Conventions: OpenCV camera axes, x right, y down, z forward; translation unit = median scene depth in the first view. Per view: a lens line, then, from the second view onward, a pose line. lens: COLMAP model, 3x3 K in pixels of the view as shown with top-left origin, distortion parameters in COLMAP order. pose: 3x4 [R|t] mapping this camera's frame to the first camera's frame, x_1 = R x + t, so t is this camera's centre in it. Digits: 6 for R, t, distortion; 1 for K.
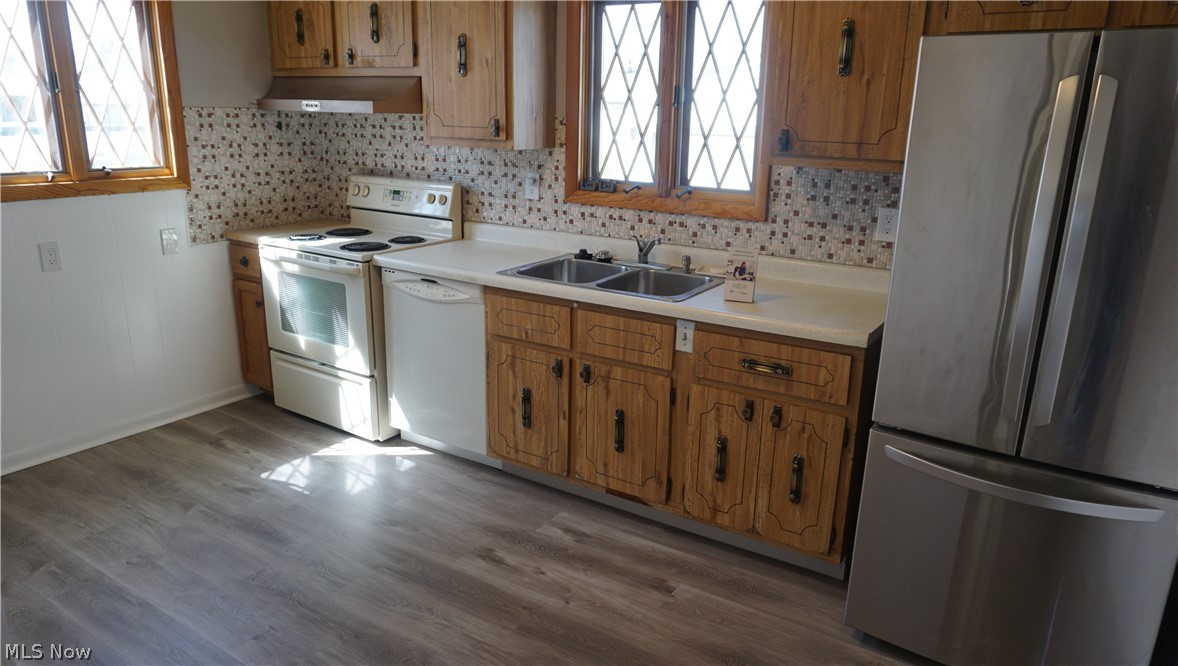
lens RADIAL K [[794.7, 0, 589.0], [0, 794.7, 333.0], [0, 0, 1]] dist [-0.053479, 0.058959]
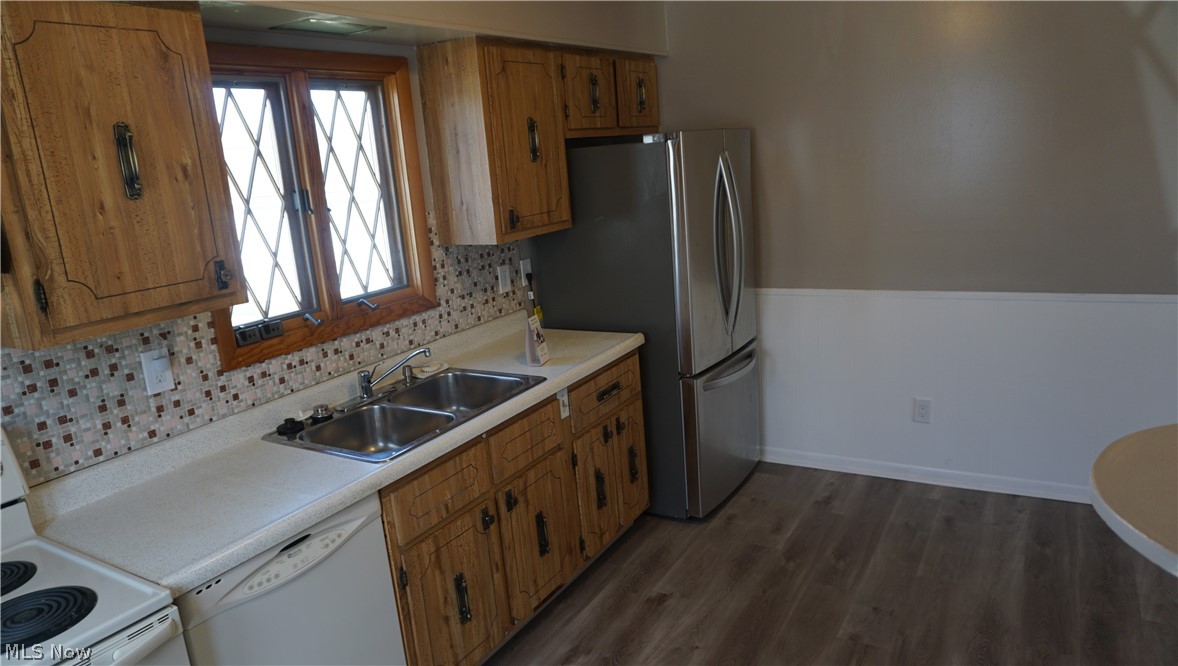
lens RADIAL K [[794.7, 0, 589.0], [0, 794.7, 333.0], [0, 0, 1]] dist [-0.053479, 0.058959]
pose [[-0.051175, -0.237622, 0.970009, -0.754027], [0.346294, 0.906799, 0.240407, -0.275988], [-0.936729, 0.348211, 0.035882, 0.757450]]
